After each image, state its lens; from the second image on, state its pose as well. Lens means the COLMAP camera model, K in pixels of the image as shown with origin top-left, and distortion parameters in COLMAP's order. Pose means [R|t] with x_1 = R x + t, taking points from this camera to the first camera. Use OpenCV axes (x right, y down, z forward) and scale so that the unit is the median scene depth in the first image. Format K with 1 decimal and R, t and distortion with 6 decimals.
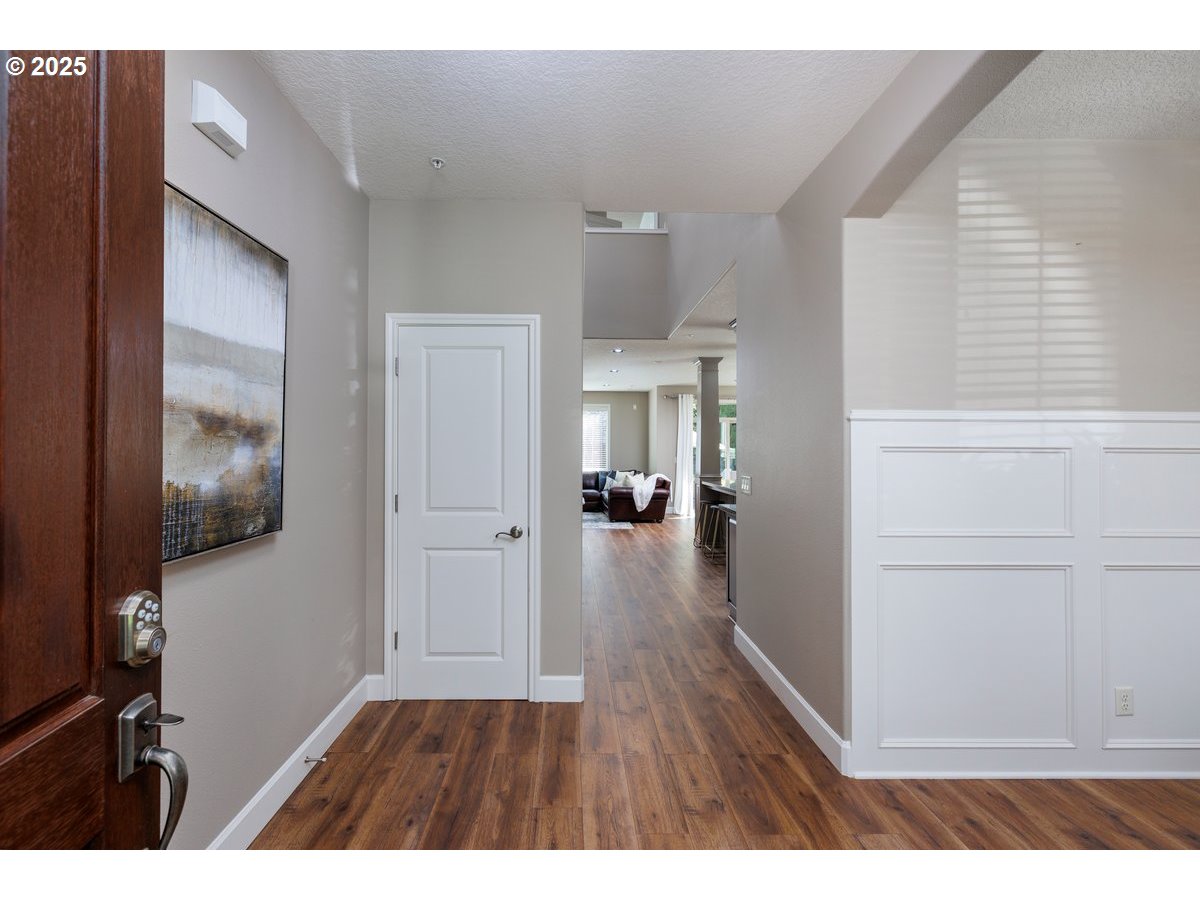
lens RADIAL K [[507.9, 0, 598.8], [0, 507.9, 449.4], [0, 0, 1]] dist [-0.001993, 0.000044]
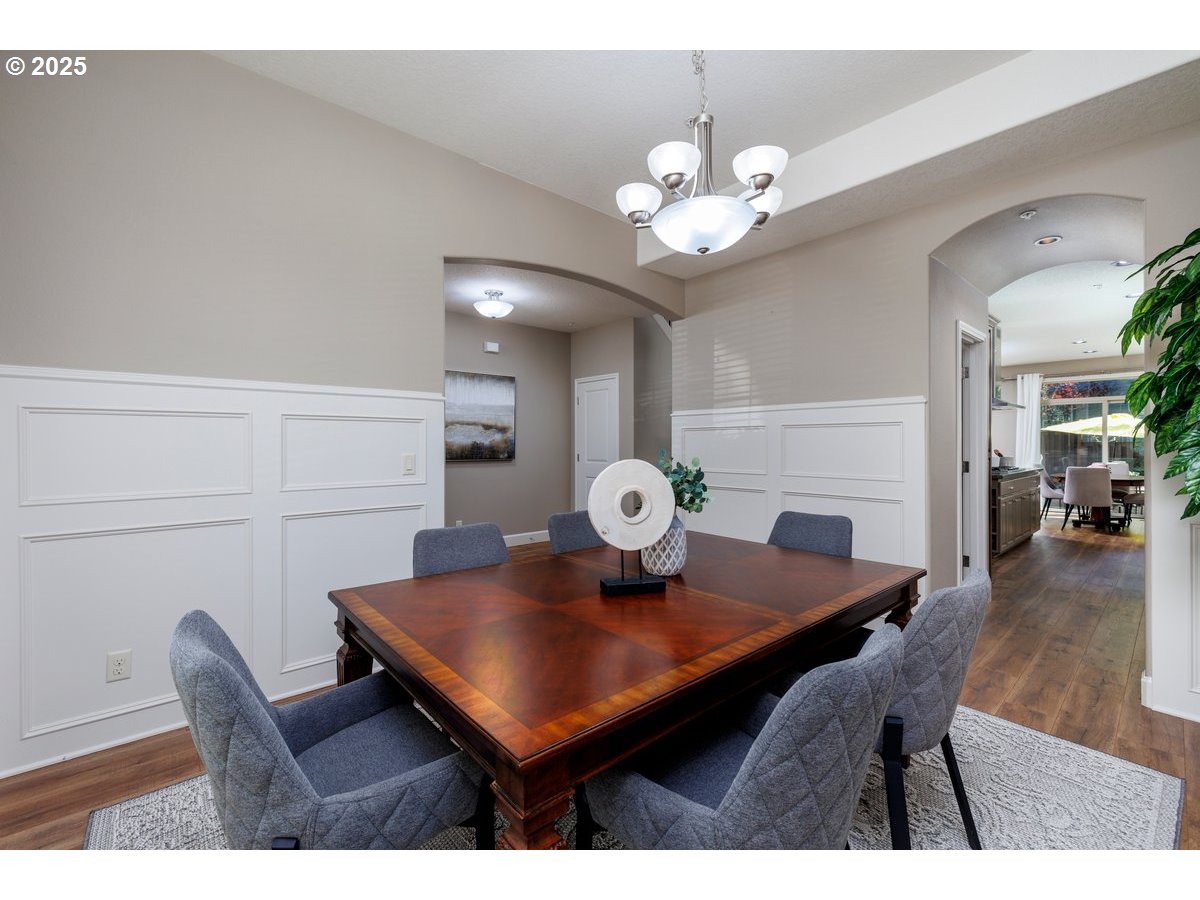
lens RADIAL K [[507.9, 0, 600.9], [0, 507.9, 447.2], [0, 0, 1]] dist [-0.001993, 0.000044]
pose [[0.657107, -0.001334, -0.753796, 1.980768], [0.003015, 0.999995, 0.000859, 0.072268], [0.753791, -0.002838, 0.657108, -0.663755]]
